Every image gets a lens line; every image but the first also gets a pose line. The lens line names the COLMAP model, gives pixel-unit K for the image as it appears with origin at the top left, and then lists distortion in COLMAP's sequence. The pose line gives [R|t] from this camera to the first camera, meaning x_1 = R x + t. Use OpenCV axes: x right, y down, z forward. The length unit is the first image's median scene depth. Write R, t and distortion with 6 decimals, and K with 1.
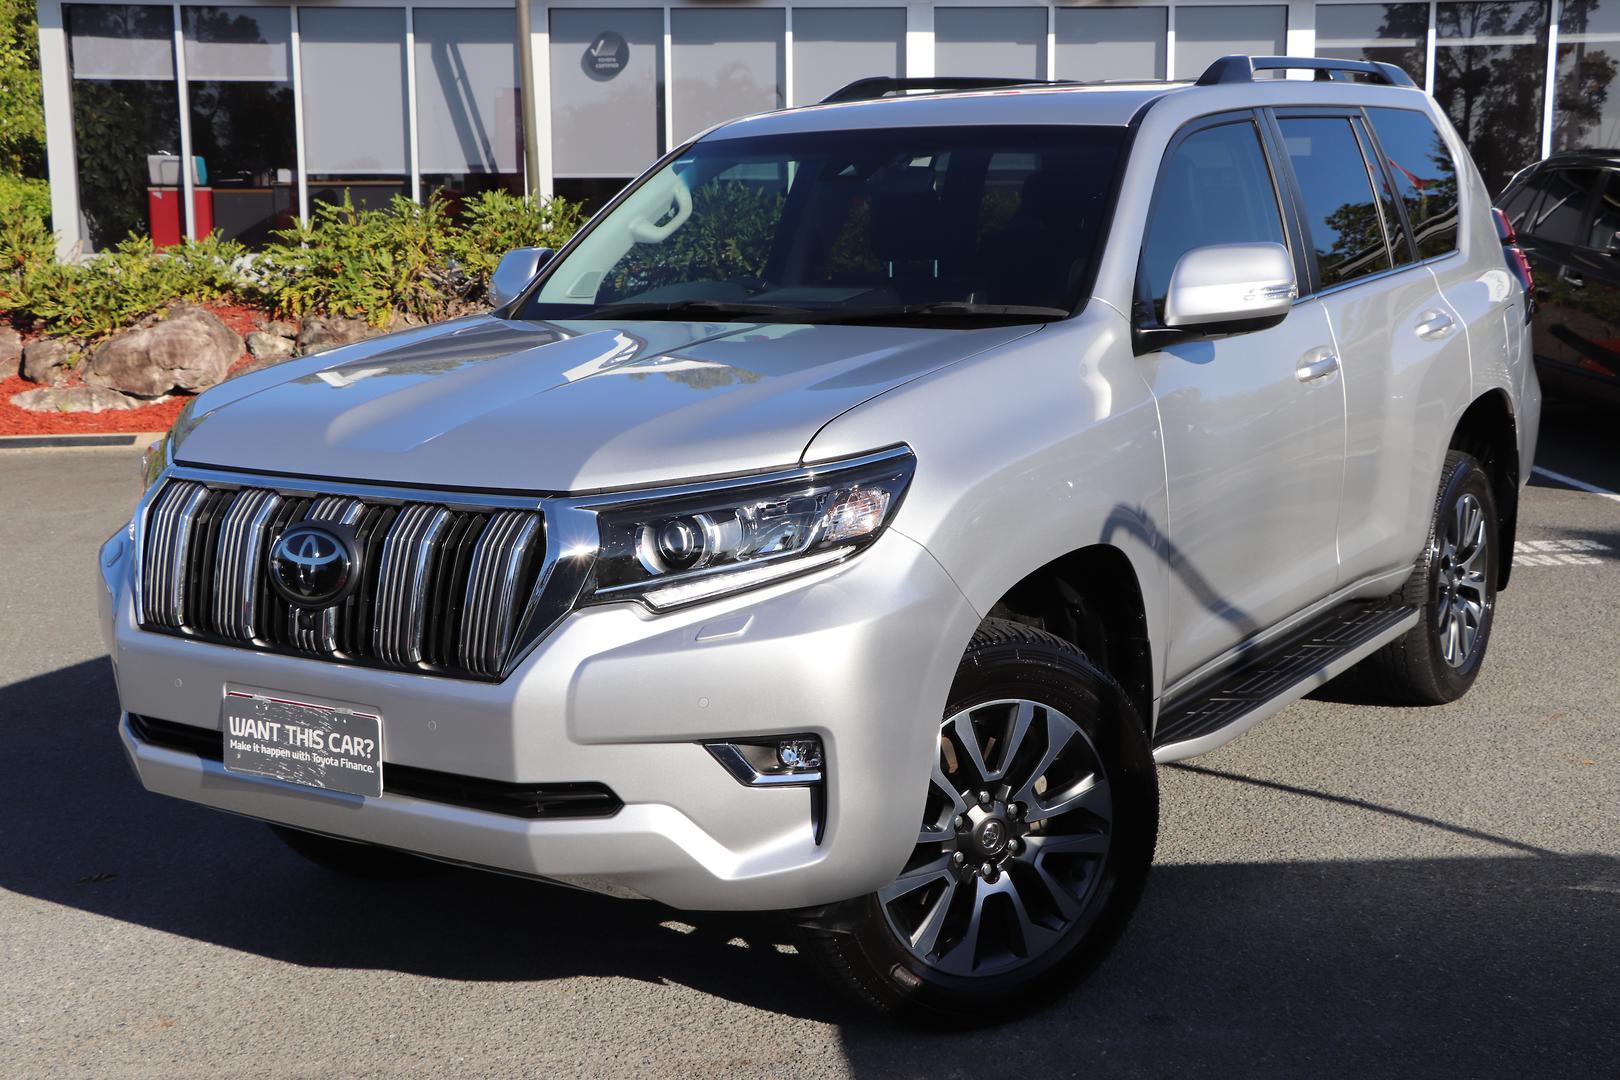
lens RADIAL K [[1952.2, 0, 805.0], [0, 1952.2, 500.7], [0, 0, 1]] dist [-0.103698, 0.312380]
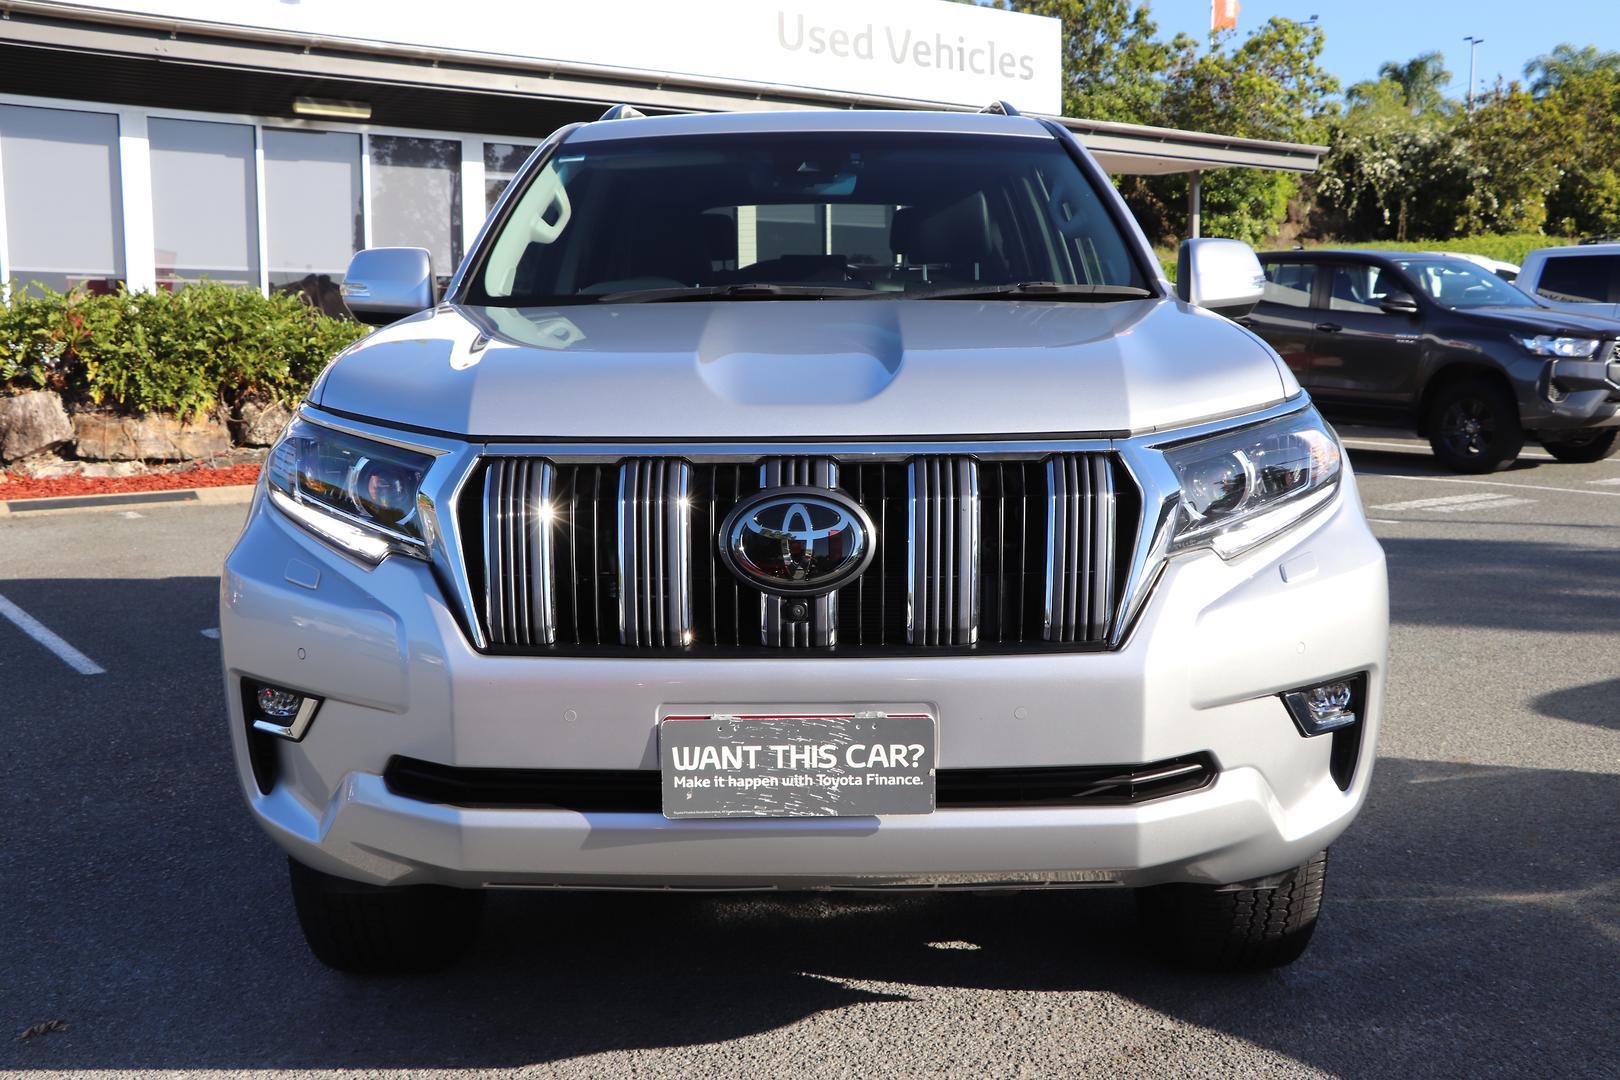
lens RADIAL K [[1633.8, 0, 806.9], [0, 1633.8, 584.3], [0, 0, 1]] dist [-0.117061, 0.266884]
pose [[0.850217, -0.066558, 0.522208, -0.605677], [0.067523, 0.997569, 0.017209, 0.039740], [-0.522084, 0.020630, 0.852644, 0.426010]]
